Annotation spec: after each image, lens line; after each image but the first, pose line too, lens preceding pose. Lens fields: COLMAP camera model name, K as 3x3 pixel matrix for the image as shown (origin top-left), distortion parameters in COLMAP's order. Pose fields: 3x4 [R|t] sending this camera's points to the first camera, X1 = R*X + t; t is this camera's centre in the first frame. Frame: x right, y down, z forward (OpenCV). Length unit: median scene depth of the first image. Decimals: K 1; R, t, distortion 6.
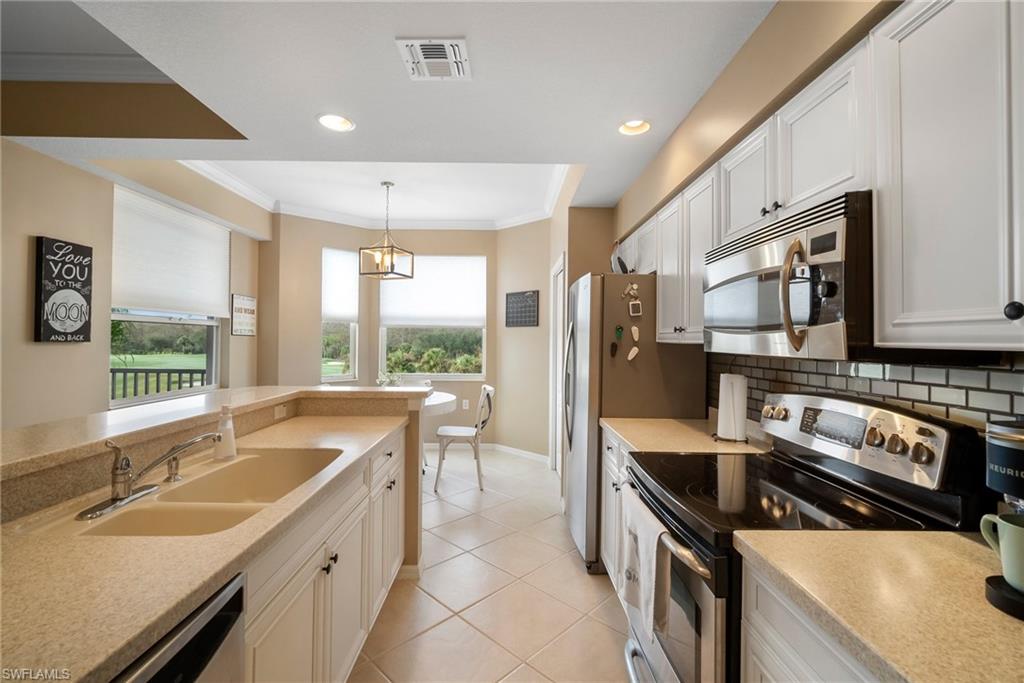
lens RADIAL K [[445.6, 0, 513.8], [0, 445.6, 336.0], [0, 0, 1]] dist [-0.011179, 0.001121]
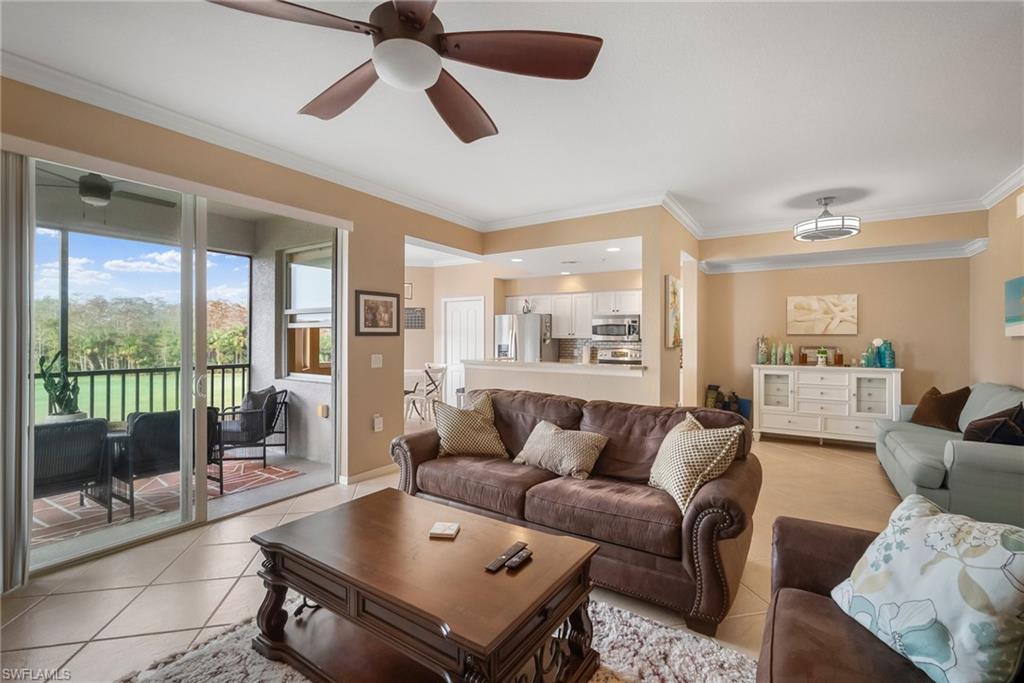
lens RADIAL K [[449.8, 0, 512.8], [0, 449.8, 337.2], [0, 0, 1]] dist [-0.007867, 0.000951]
pose [[0.558953, -0.006234, 0.829176, -2.094152], [-0.006486, 0.999908, 0.011890, -0.023535], [-0.829174, -0.012024, 0.558861, -0.421669]]
